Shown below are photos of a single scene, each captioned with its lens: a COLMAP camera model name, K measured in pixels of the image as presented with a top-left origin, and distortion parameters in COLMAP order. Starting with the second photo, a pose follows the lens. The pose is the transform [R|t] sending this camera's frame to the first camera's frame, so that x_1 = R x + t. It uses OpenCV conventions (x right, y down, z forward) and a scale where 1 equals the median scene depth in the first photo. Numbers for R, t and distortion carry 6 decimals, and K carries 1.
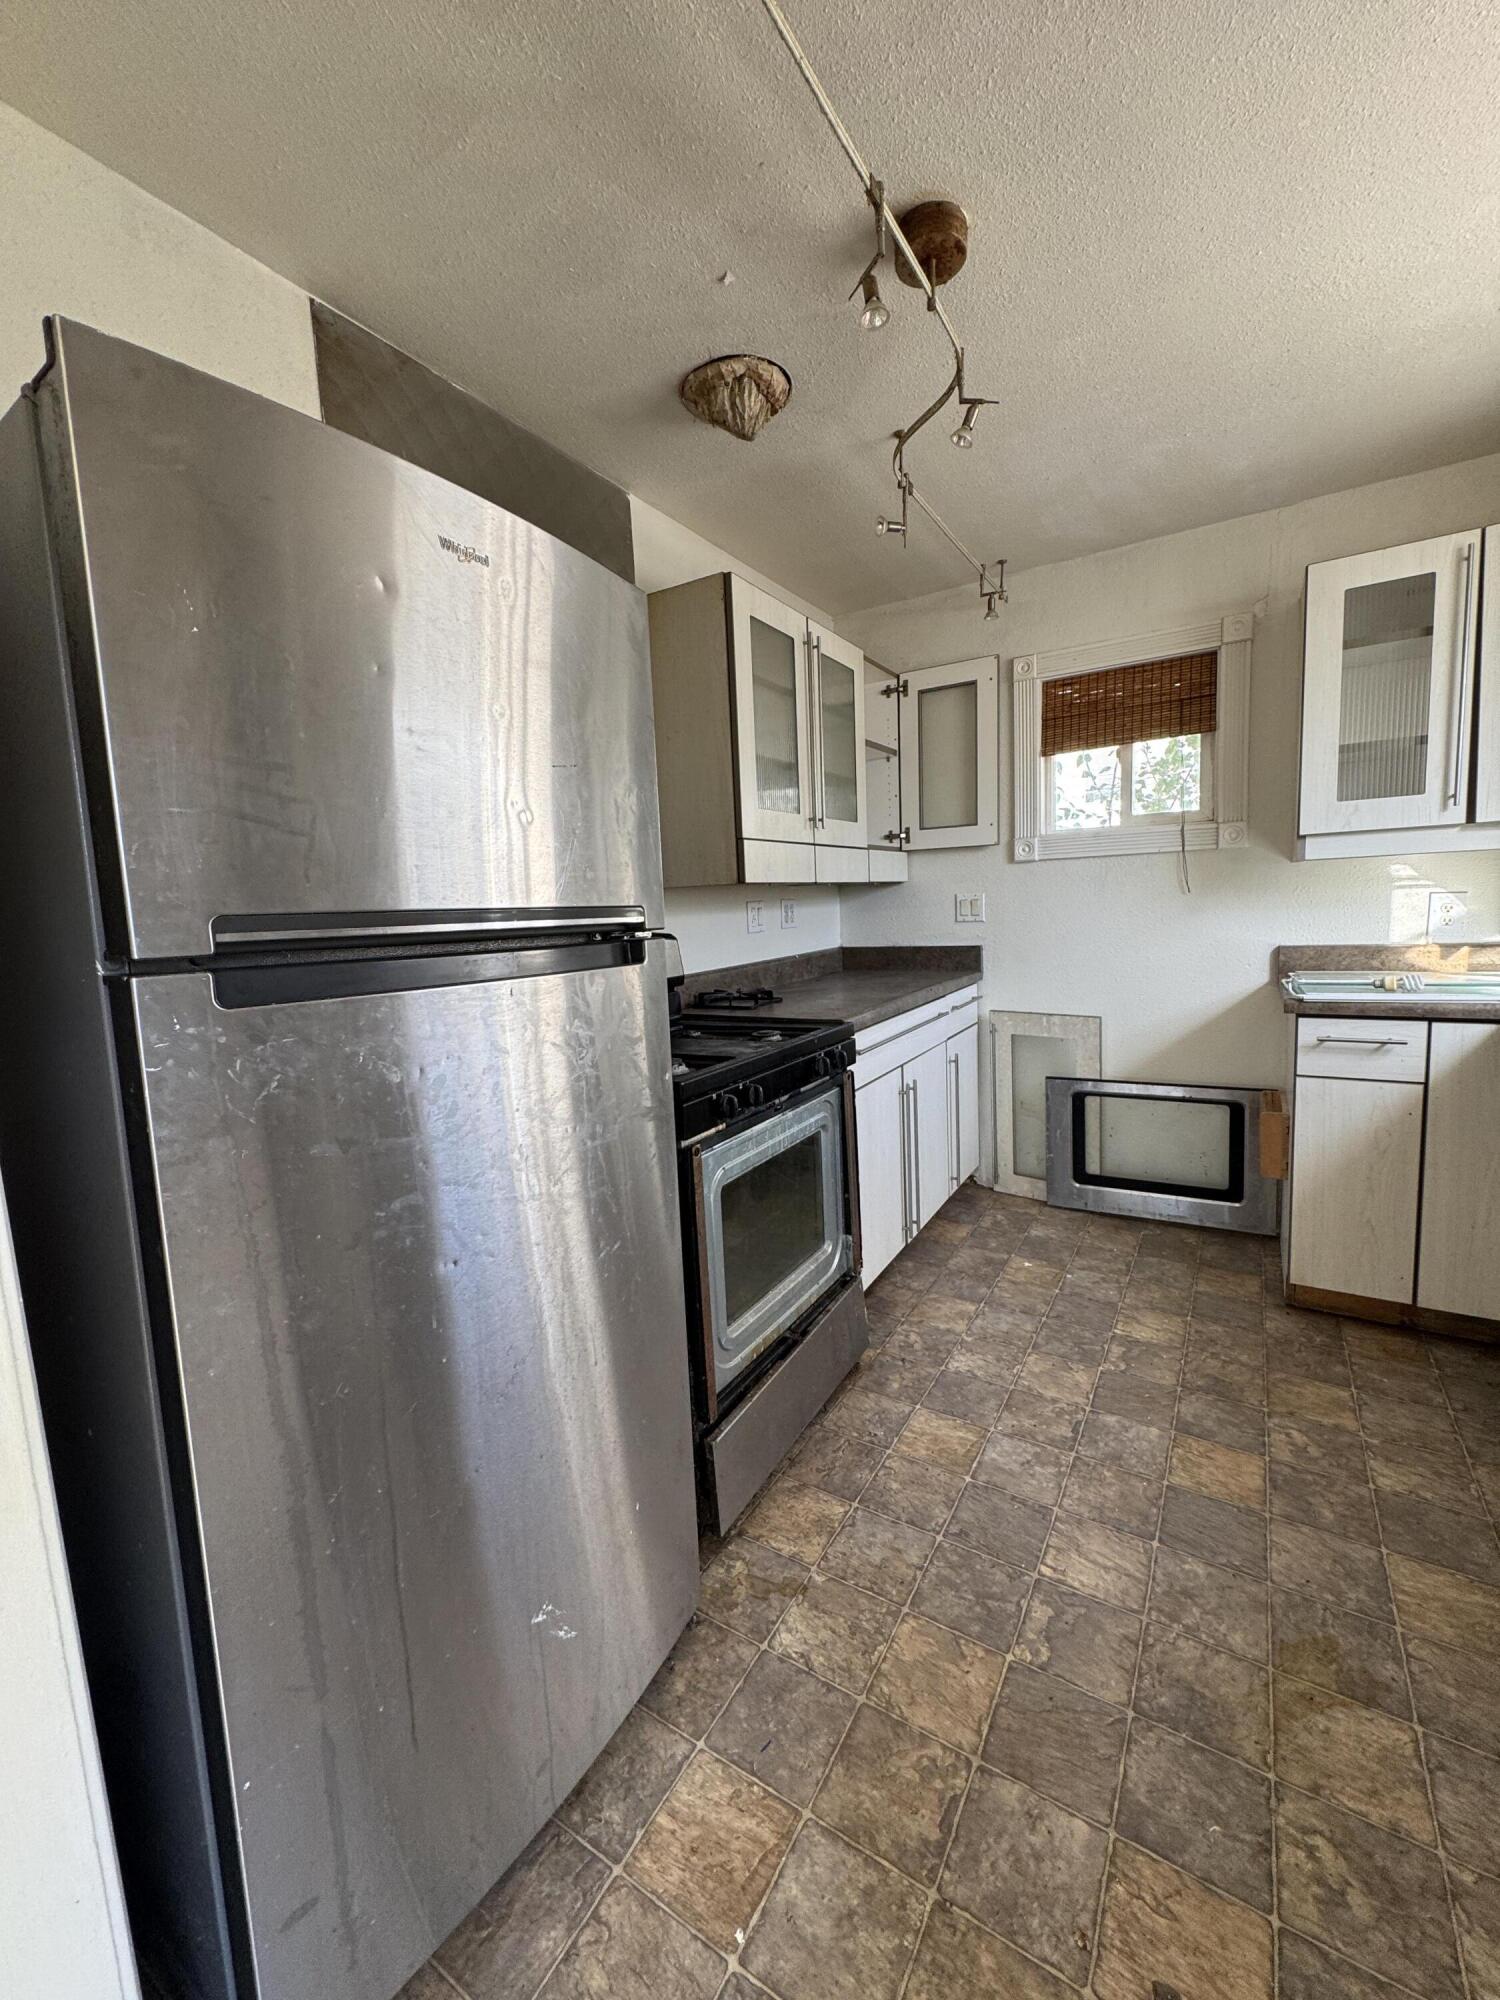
lens RADIAL K [[793.0, 0, 750.8], [0, 793.0, 995.0], [0, 0, 1]] dist [-0.002746, 0.000114]
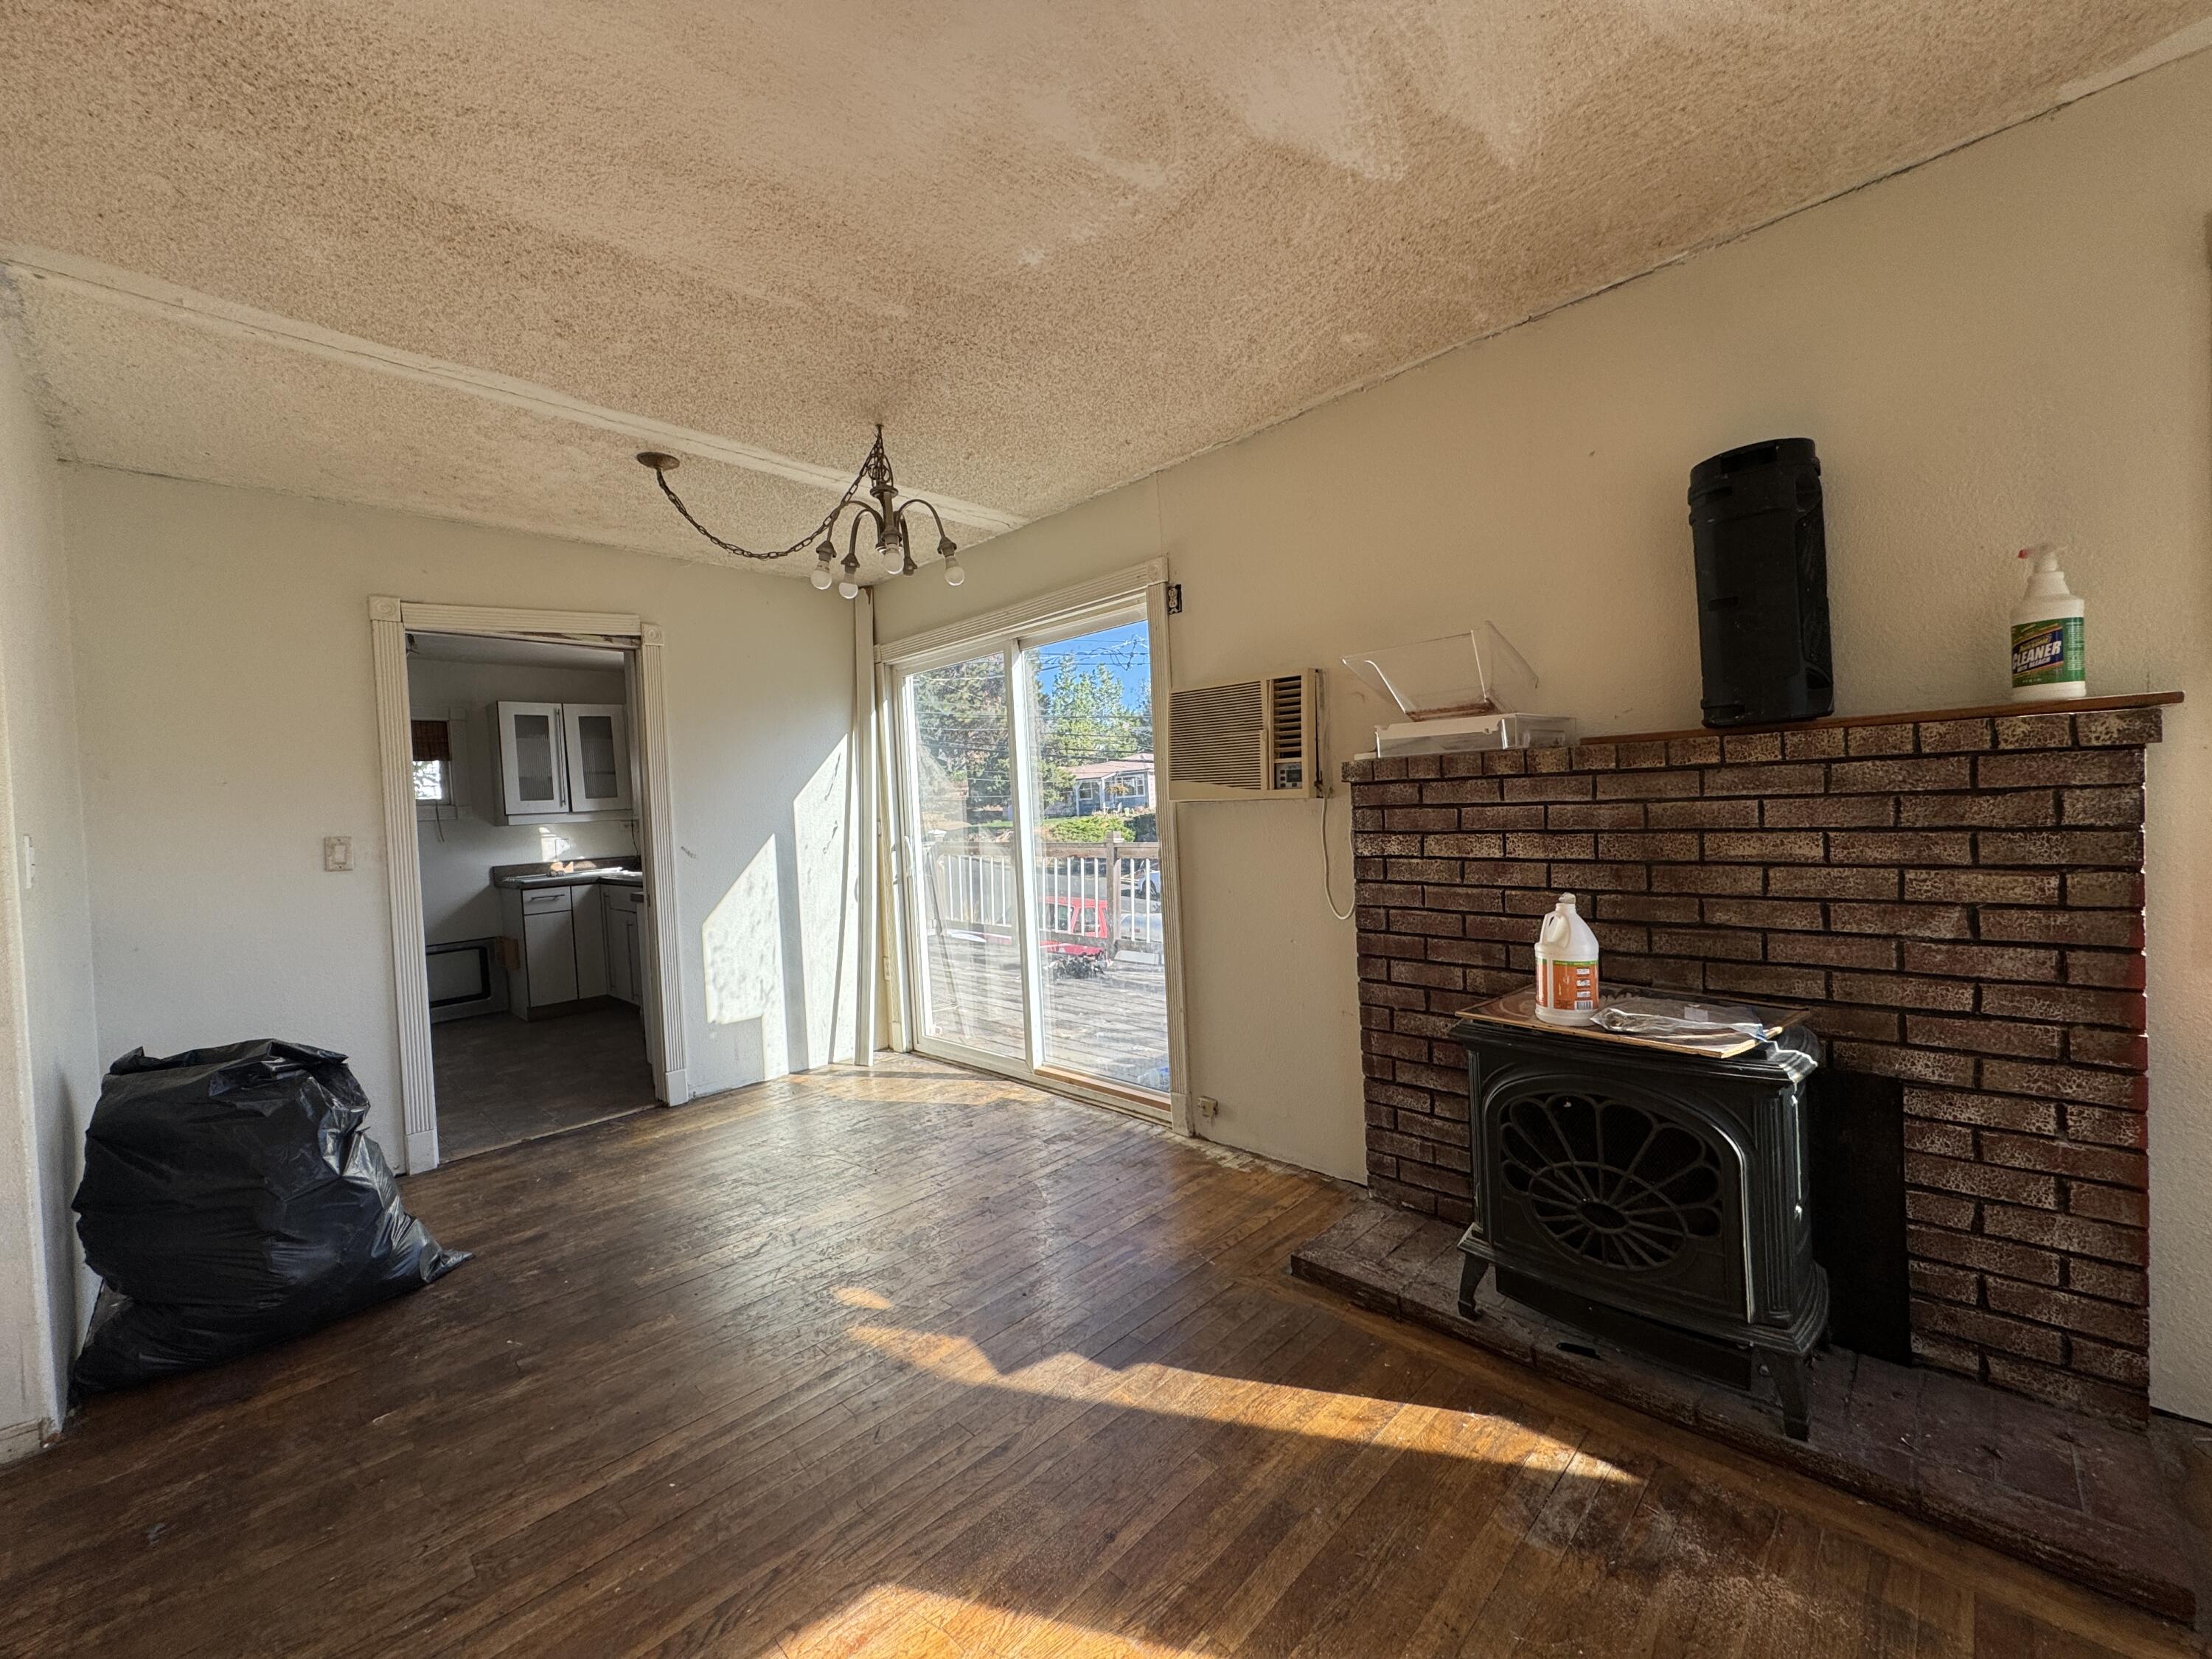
lens RADIAL K [[877.1, 0, 1104.3], [0, 877.1, 826.7], [0, 0, 1]] dist [-0.002746, 0.000114]
pose [[0.217980, 0.009978, 0.975902, -1.631156], [0.156598, 0.986634, -0.045066, 0.251811], [-0.963308, 0.162648, 0.213504, -1.390324]]
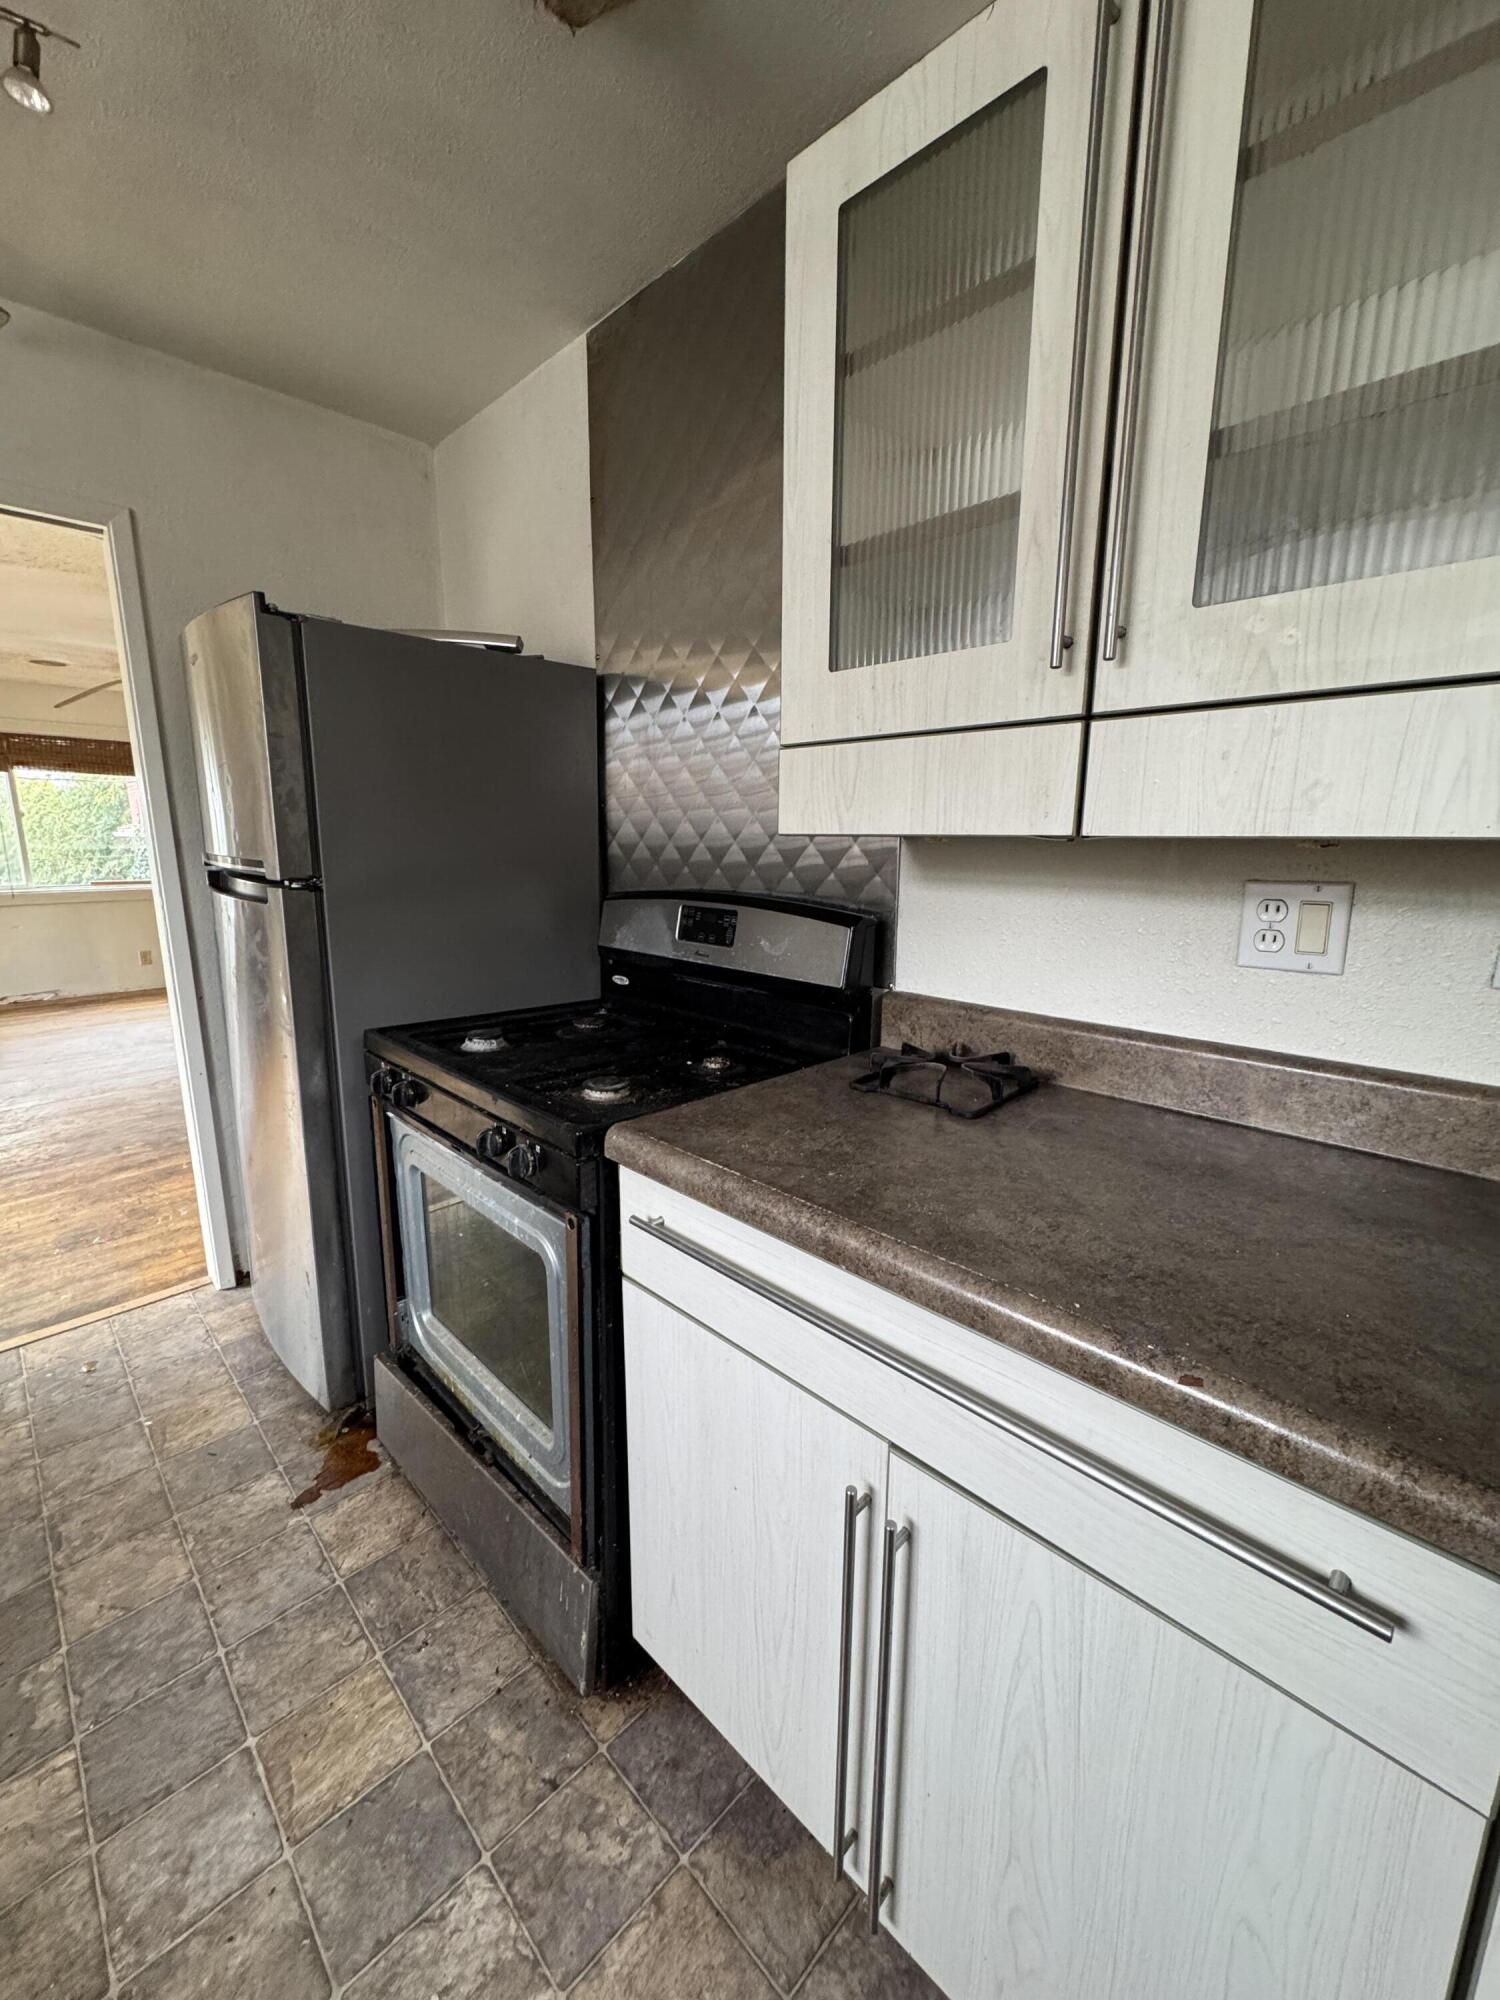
lens RADIAL K [[793.0, 0, 750.9], [0, 793.0, 996.8], [0, 0, 1]] dist [-0.002746, 0.000114]
pose [[-0.223344, 0.232921, -0.946501, 0.579670], [-0.110989, 0.958638, 0.262098, -0.197064], [0.968400, 0.163589, -0.188254, 1.241832]]
